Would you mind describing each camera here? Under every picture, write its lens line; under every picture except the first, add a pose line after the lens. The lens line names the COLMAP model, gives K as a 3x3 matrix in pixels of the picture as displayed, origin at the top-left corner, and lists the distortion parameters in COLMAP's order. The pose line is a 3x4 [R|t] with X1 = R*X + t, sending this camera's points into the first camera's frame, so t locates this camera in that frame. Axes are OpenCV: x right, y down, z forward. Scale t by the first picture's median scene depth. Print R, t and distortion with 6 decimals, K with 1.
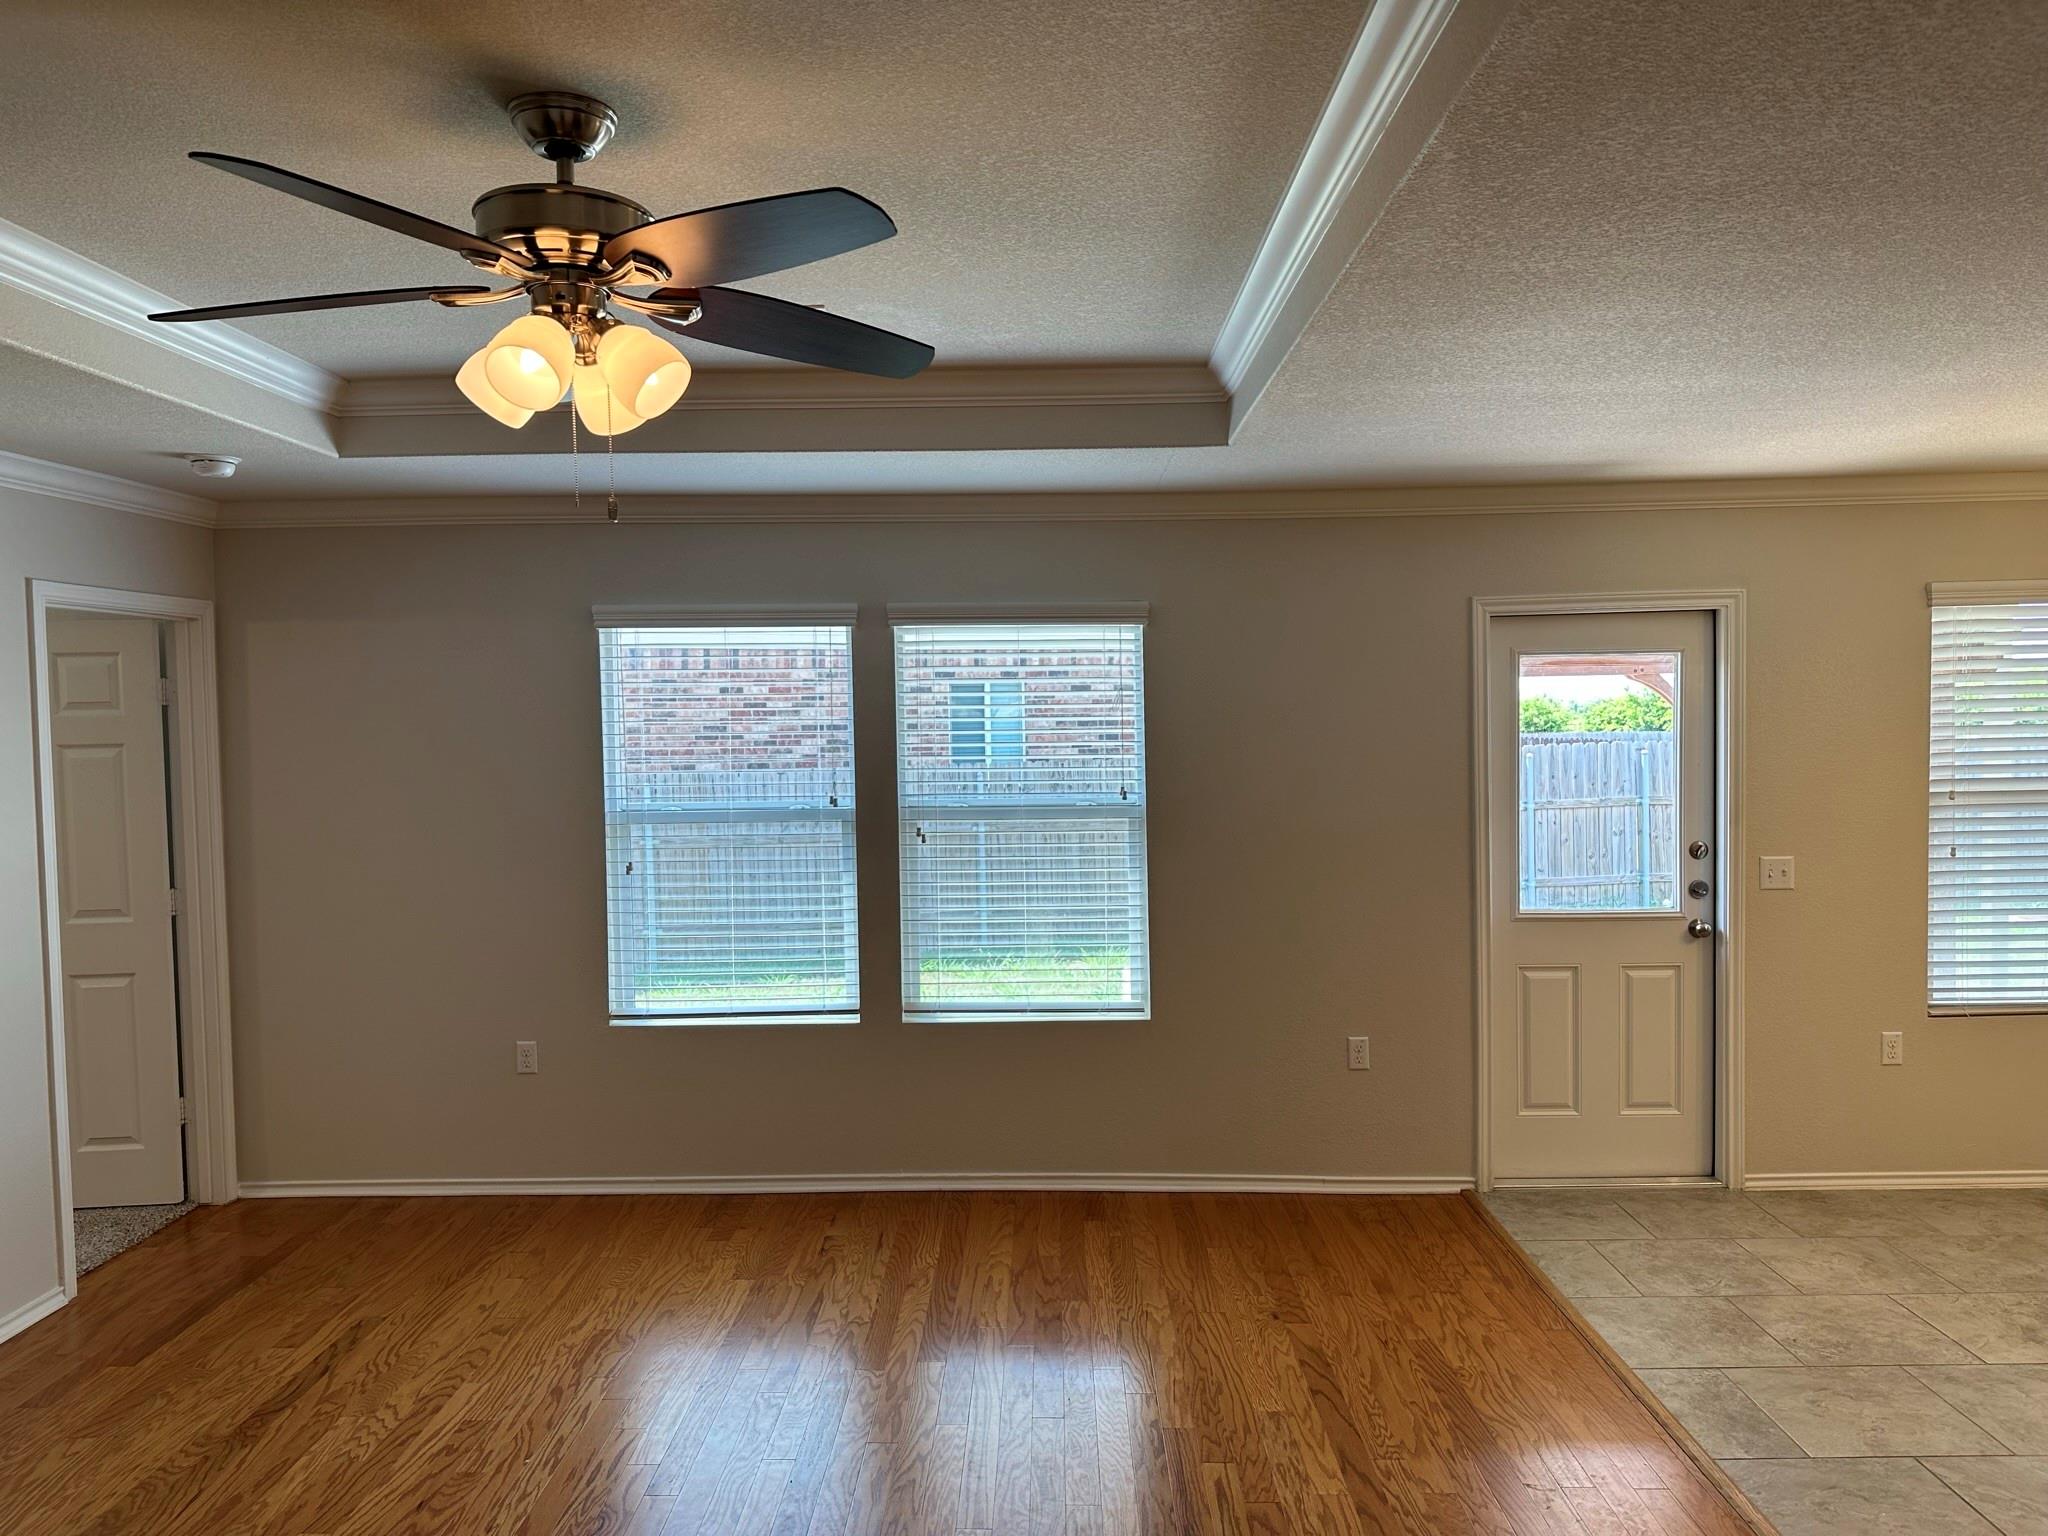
lens RADIAL K [[1436.1, 0, 1016.1], [0, 1436.1, 775.1], [0, 0, 1]] dist [0.027778, -0.032474]
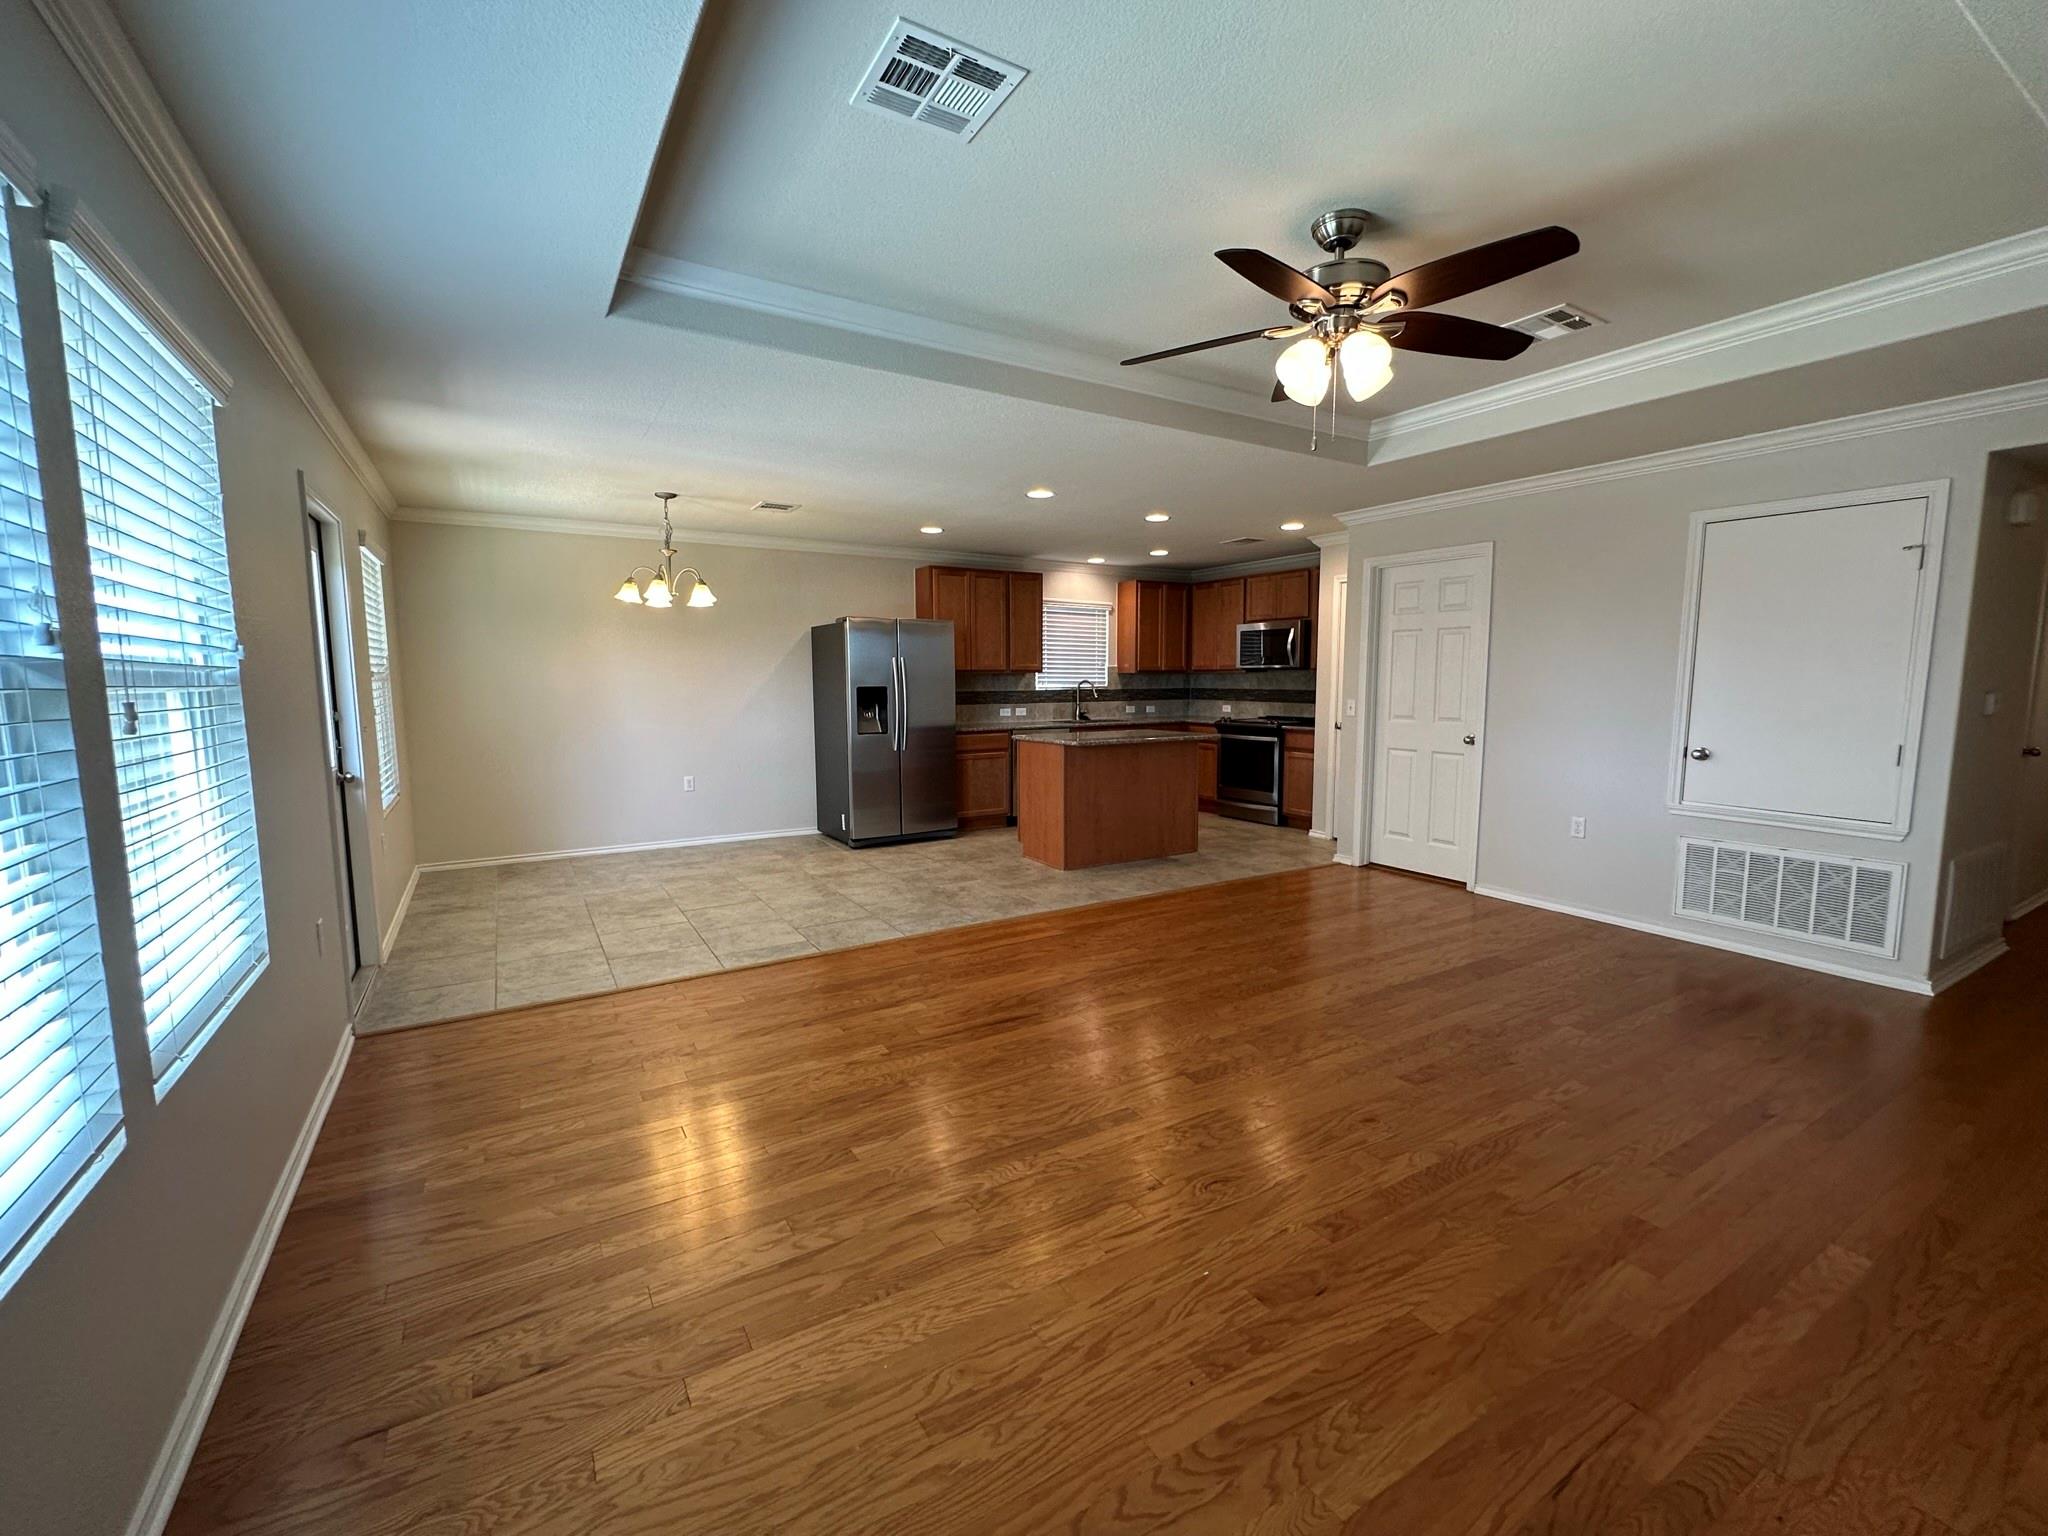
lens RADIAL K [[861.7, 0, 1022.6], [0, 861.7, 768.4], [0, 0, 1]] dist [-0.003063, 0.000208]
pose [[-0.541728, -0.071301, 0.837524, -0.526438], [0.046967, 0.992271, 0.114855, 0.043936], [-0.839241, 0.101557, -0.534193, 0.988332]]
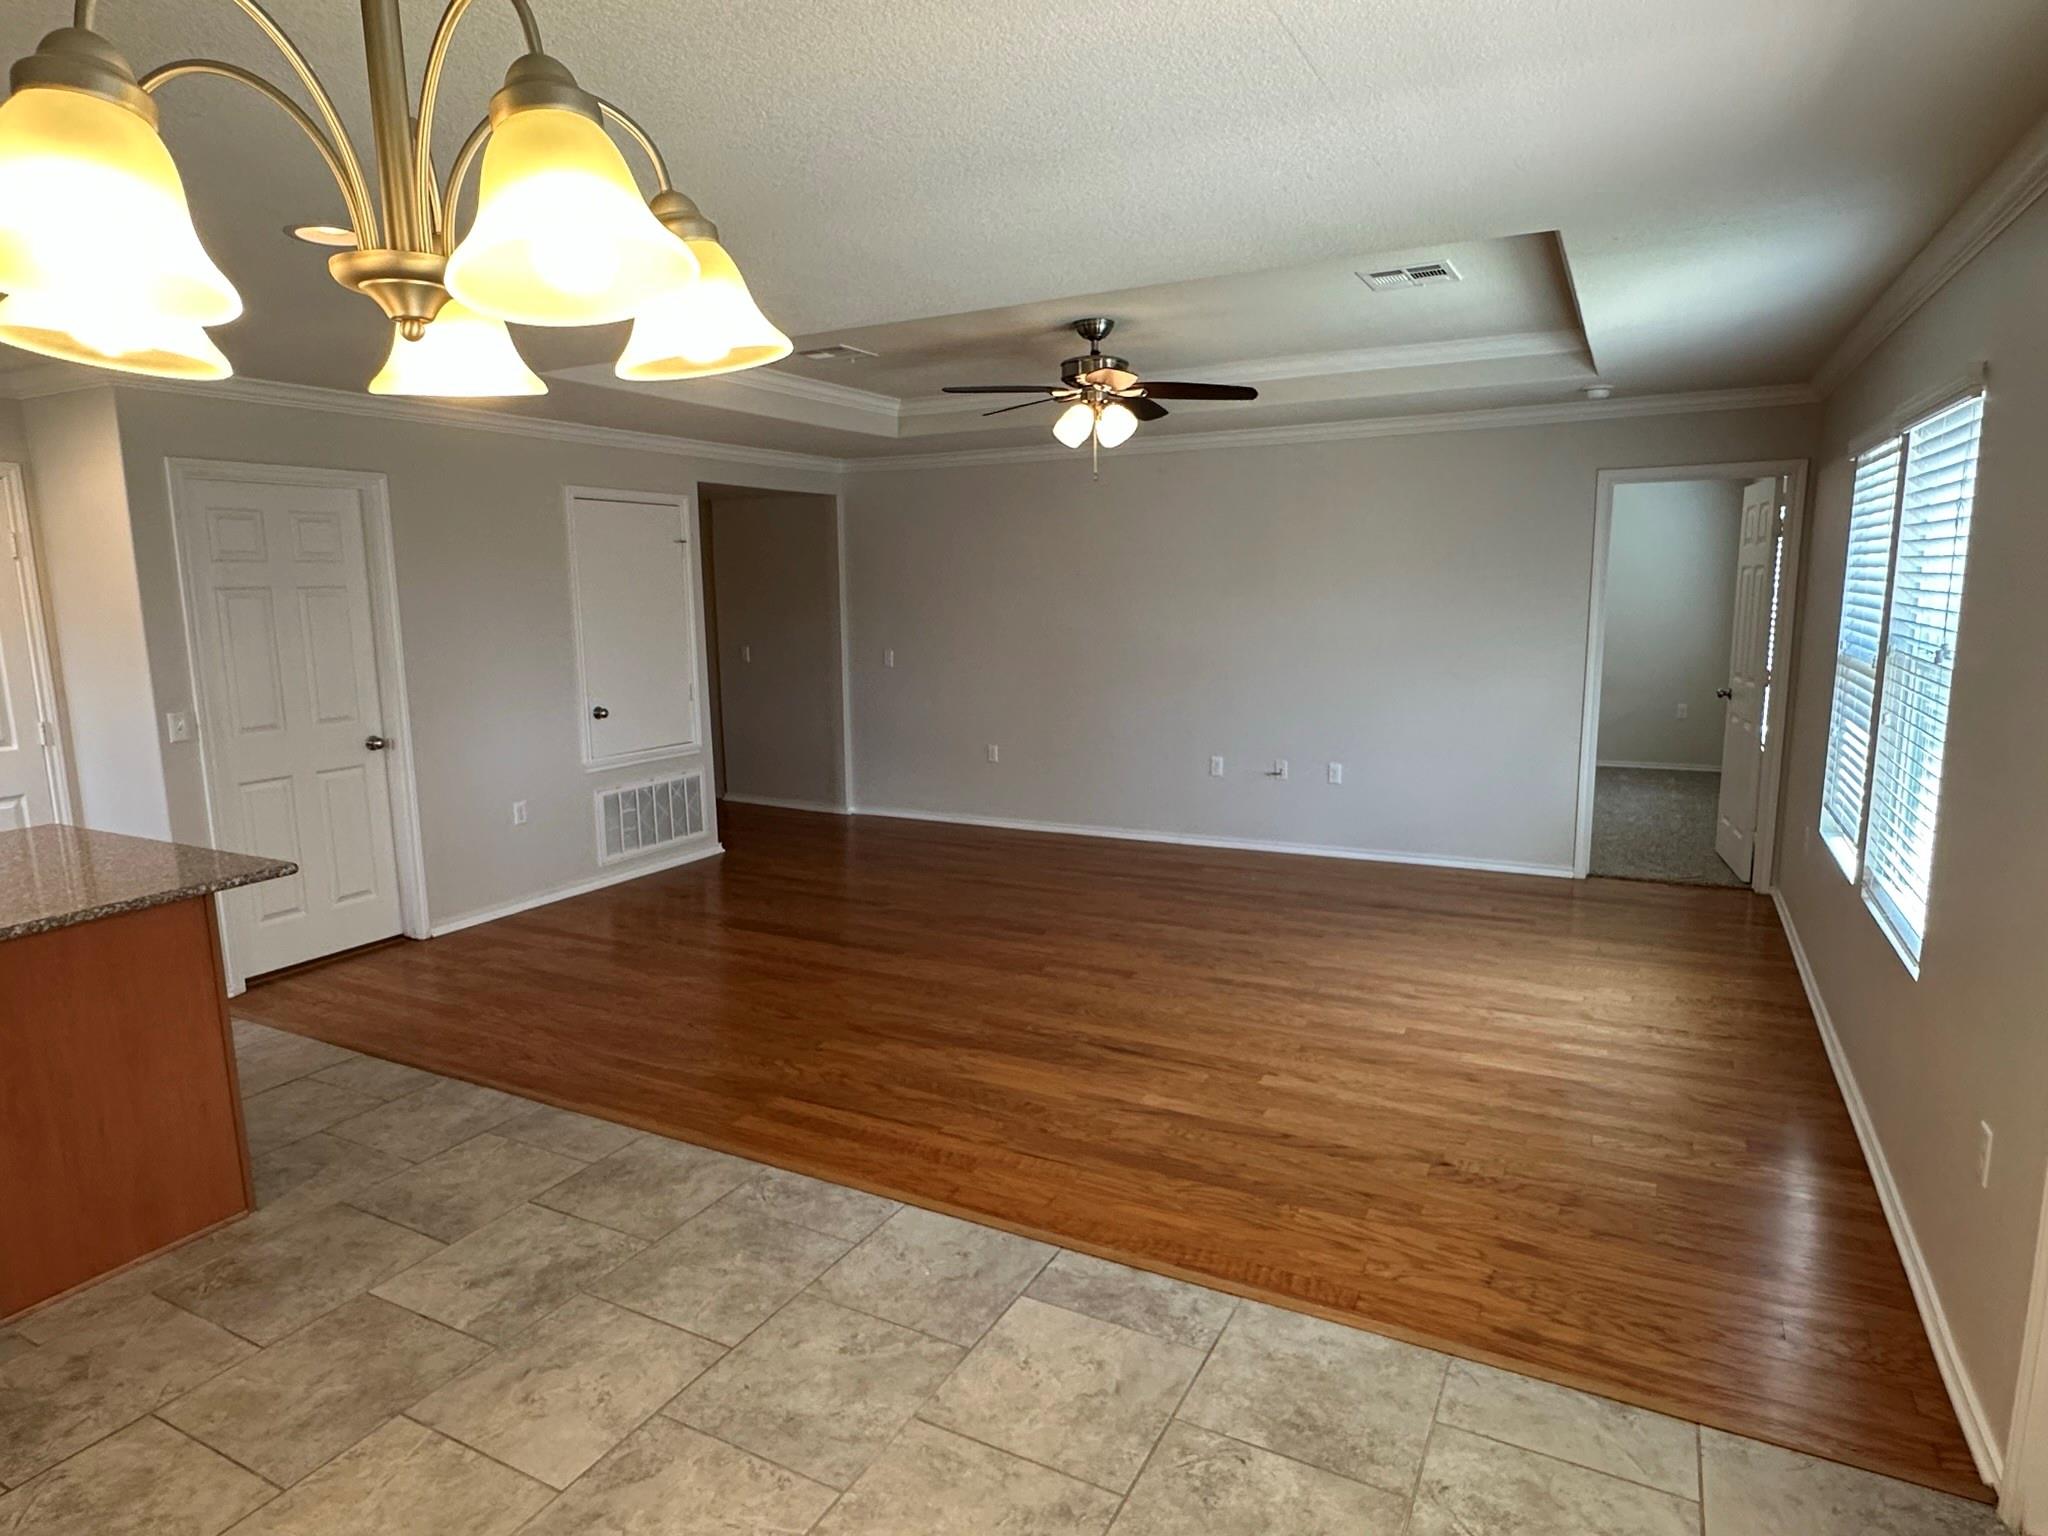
lens RADIAL K [[1177.4, 0, 1028.2], [0, 1177.4, 772.0], [0, 0, 1]] dist [-0.000718, 0.000302]
pose [[-0.438880, 0.167593, -0.882778, 0.855839], [-0.015505, 0.980893, 0.193928, -0.037969], [0.898412, 0.098799, -0.427896, 0.926728]]
